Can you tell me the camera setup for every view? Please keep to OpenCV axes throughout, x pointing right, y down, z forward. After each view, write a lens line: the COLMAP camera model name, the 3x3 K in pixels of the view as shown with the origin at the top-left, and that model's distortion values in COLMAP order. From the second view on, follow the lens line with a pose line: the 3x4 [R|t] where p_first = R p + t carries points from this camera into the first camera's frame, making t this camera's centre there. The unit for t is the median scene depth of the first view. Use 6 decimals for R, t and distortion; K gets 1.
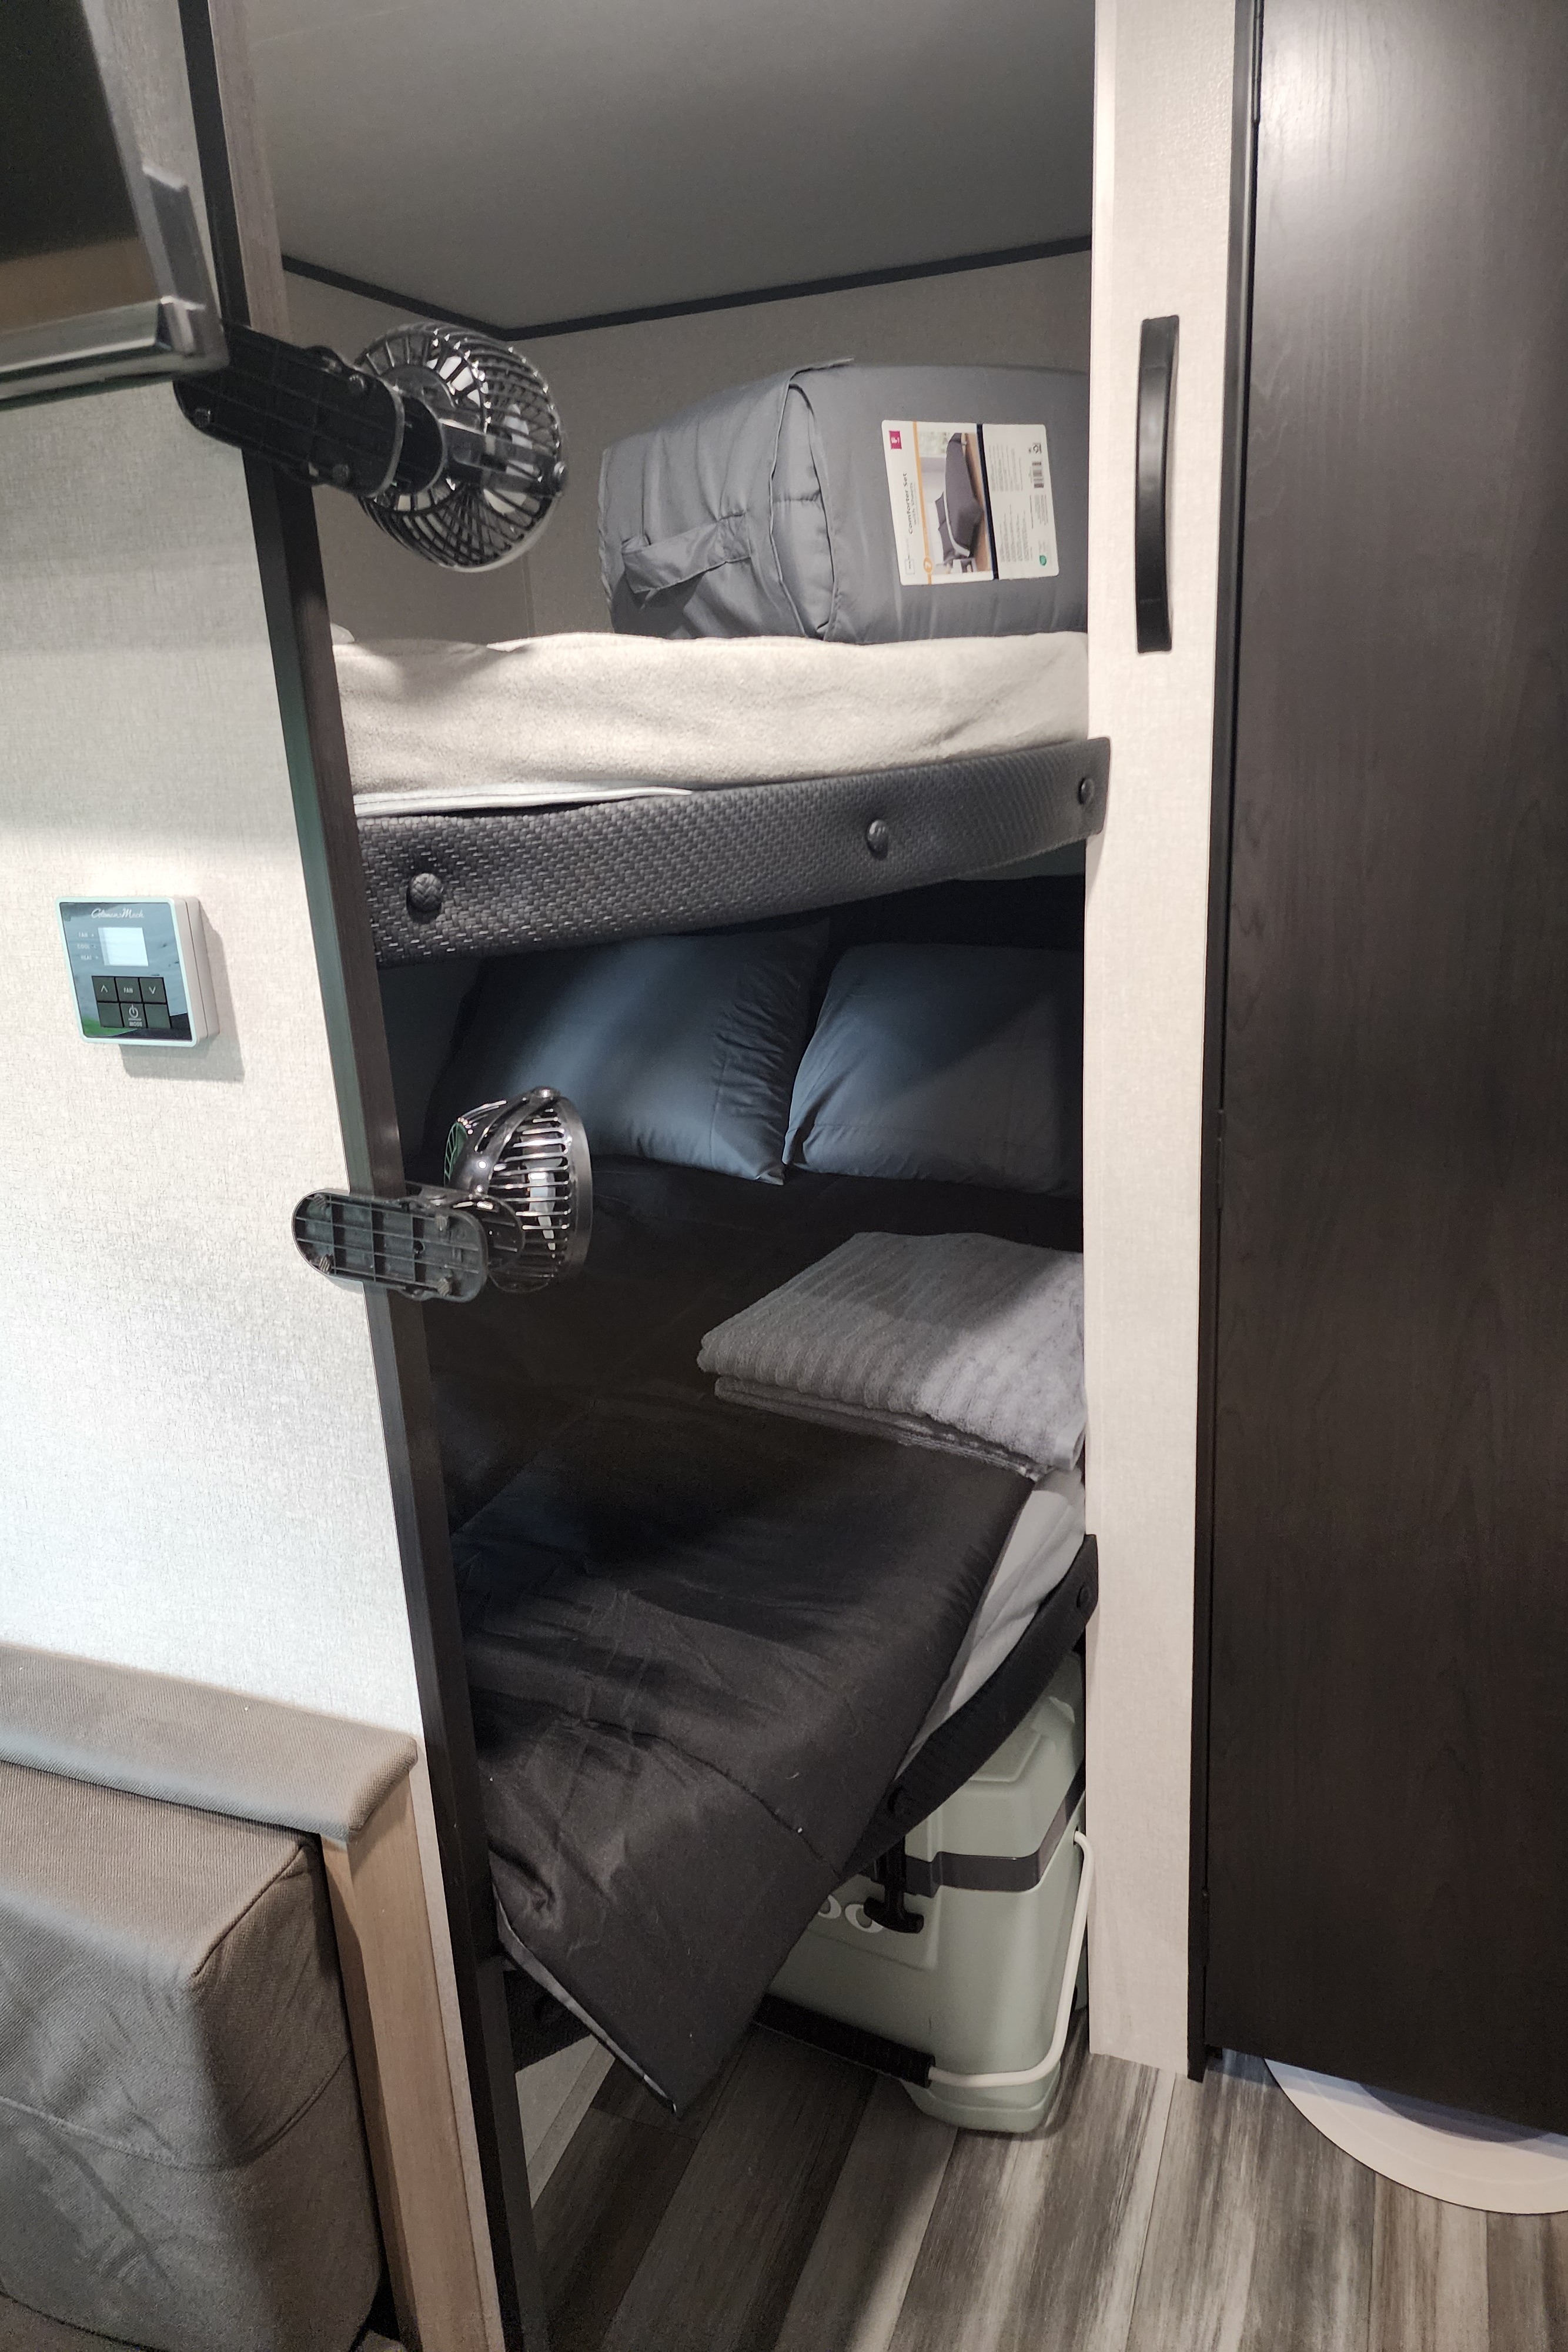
lens RADIAL K [[1562.6, 0, 754.4], [0, 1562.6, 1171.7], [0, 0, 1]] dist [0.098858, -0.086560]
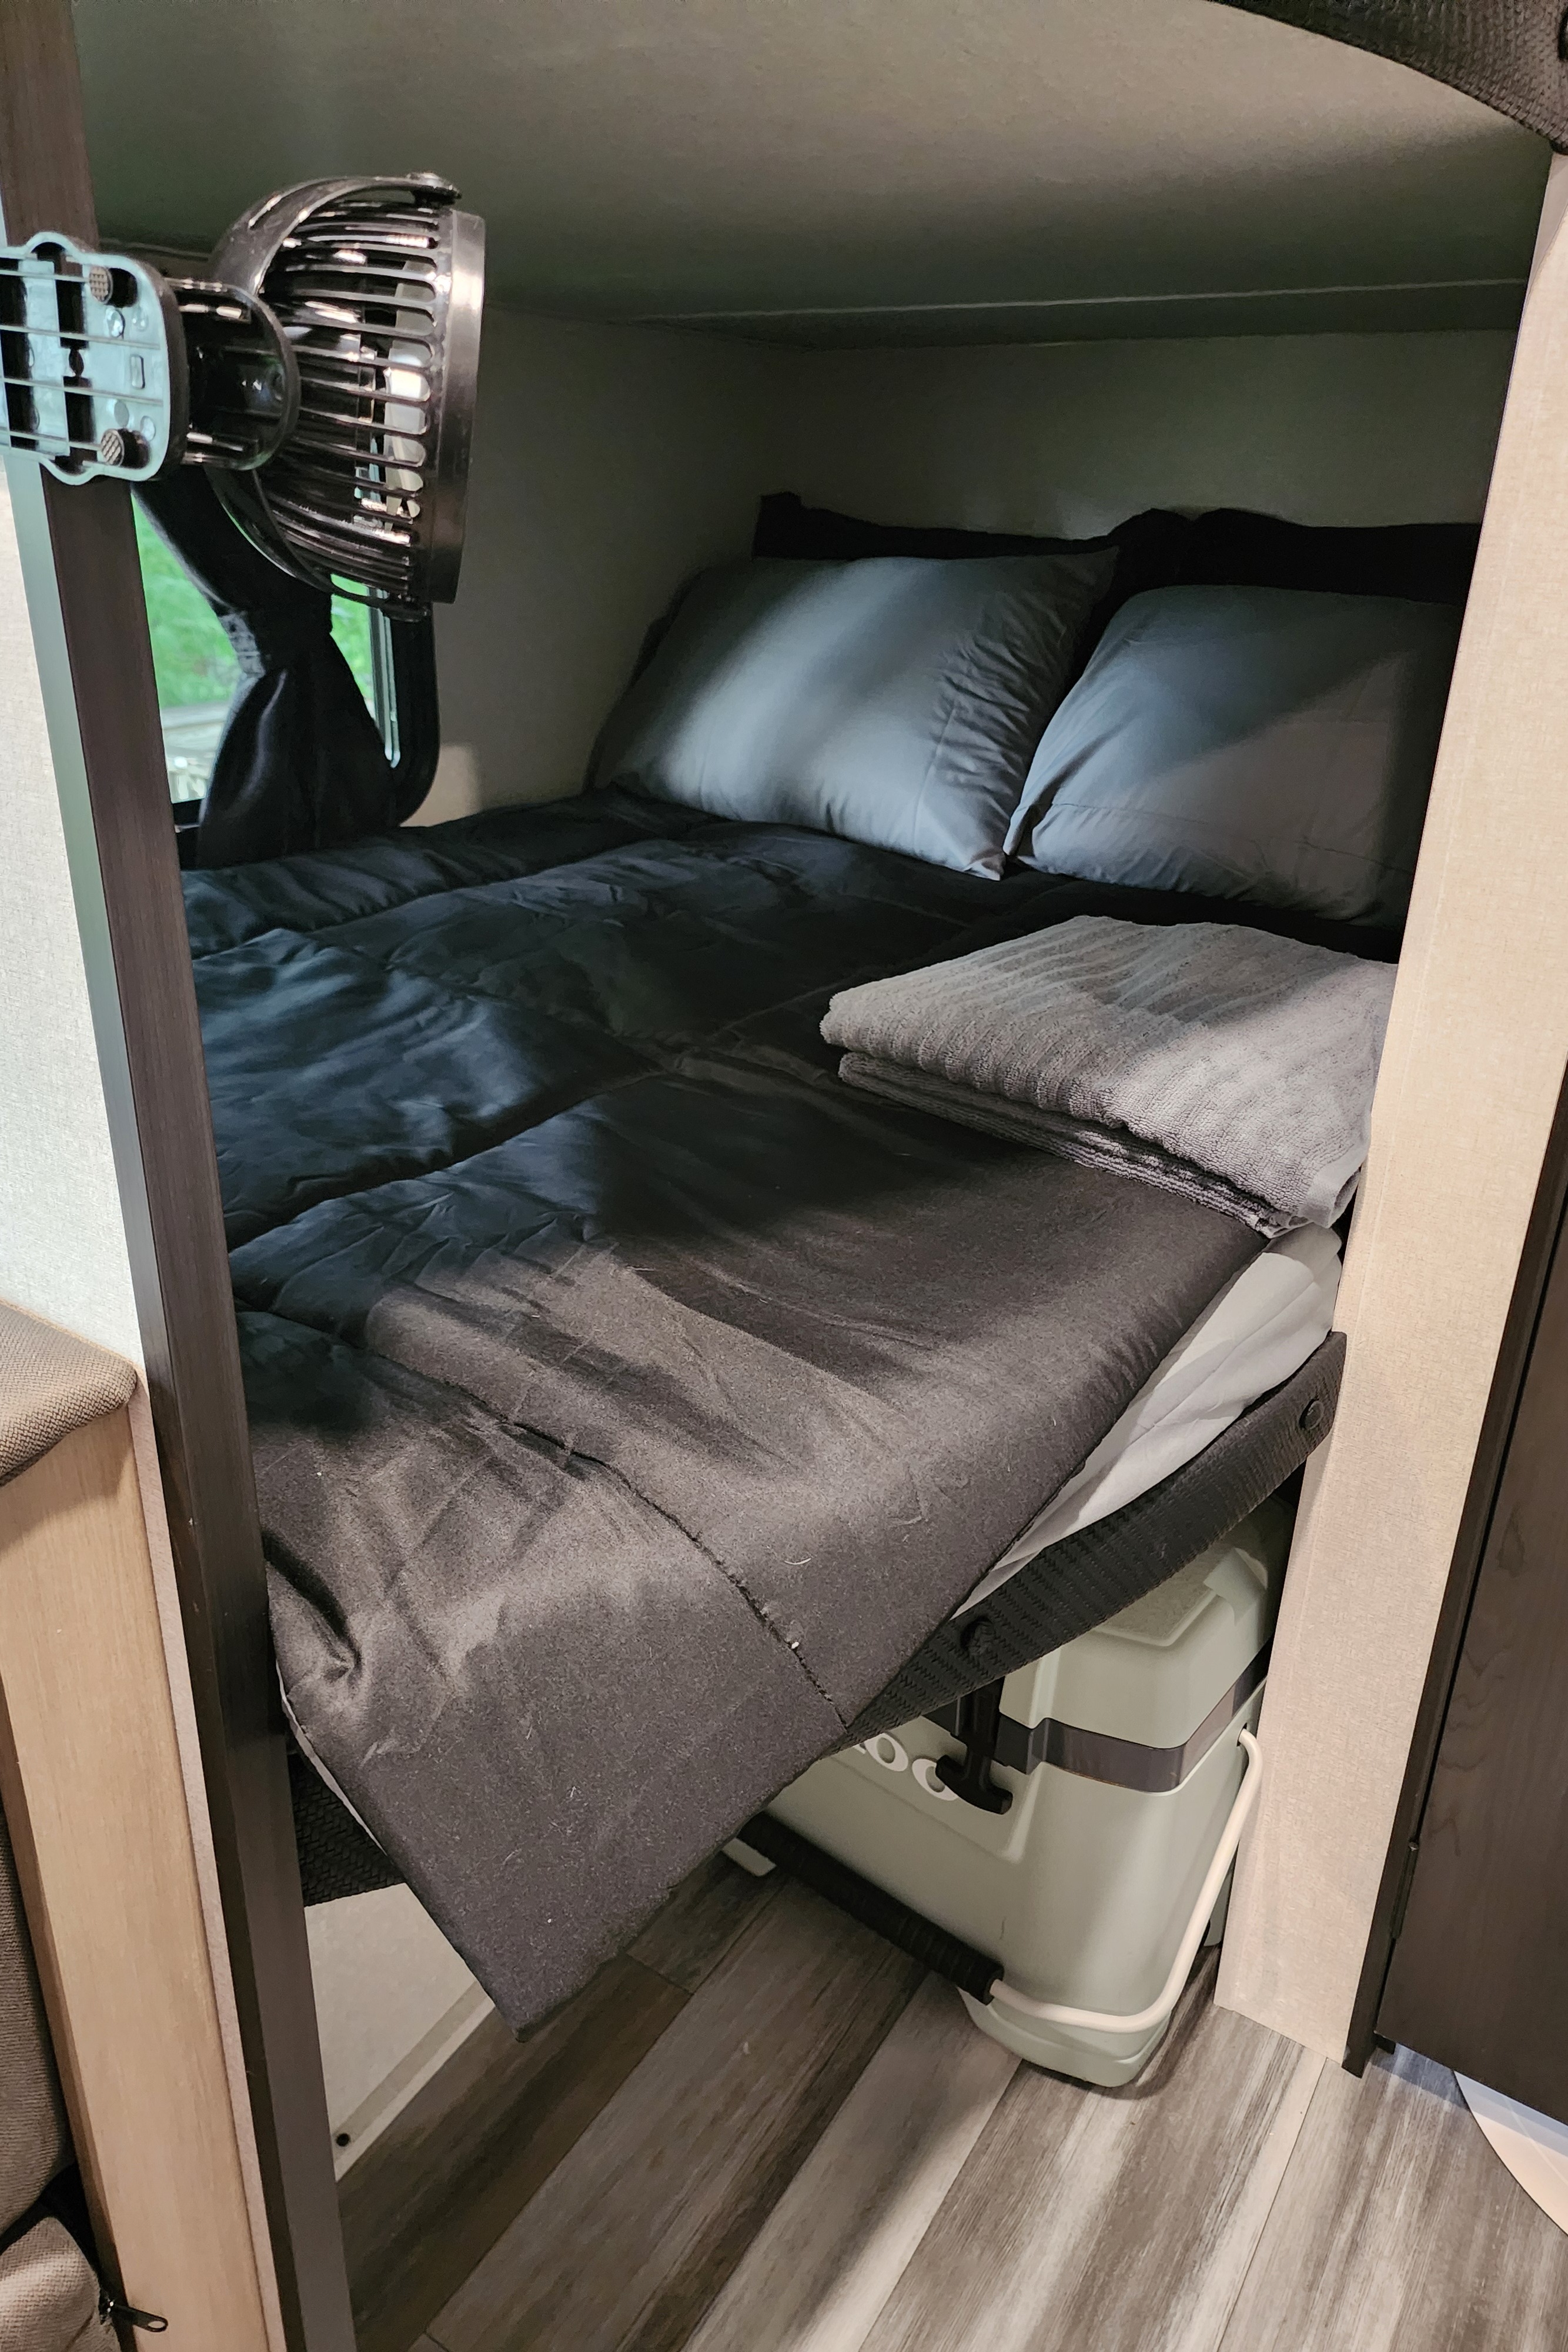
lens RADIAL K [[1562.6, 0, 754.4], [0, 1562.6, 1171.7], [0, 0, 1]] dist [0.098858, -0.086560]
pose [[0.977146, 0.150685, -0.149933, 0.058180], [-0.133981, 0.984180, 0.115928, 0.116858], [0.165030, -0.093191, 0.981876, 0.291854]]
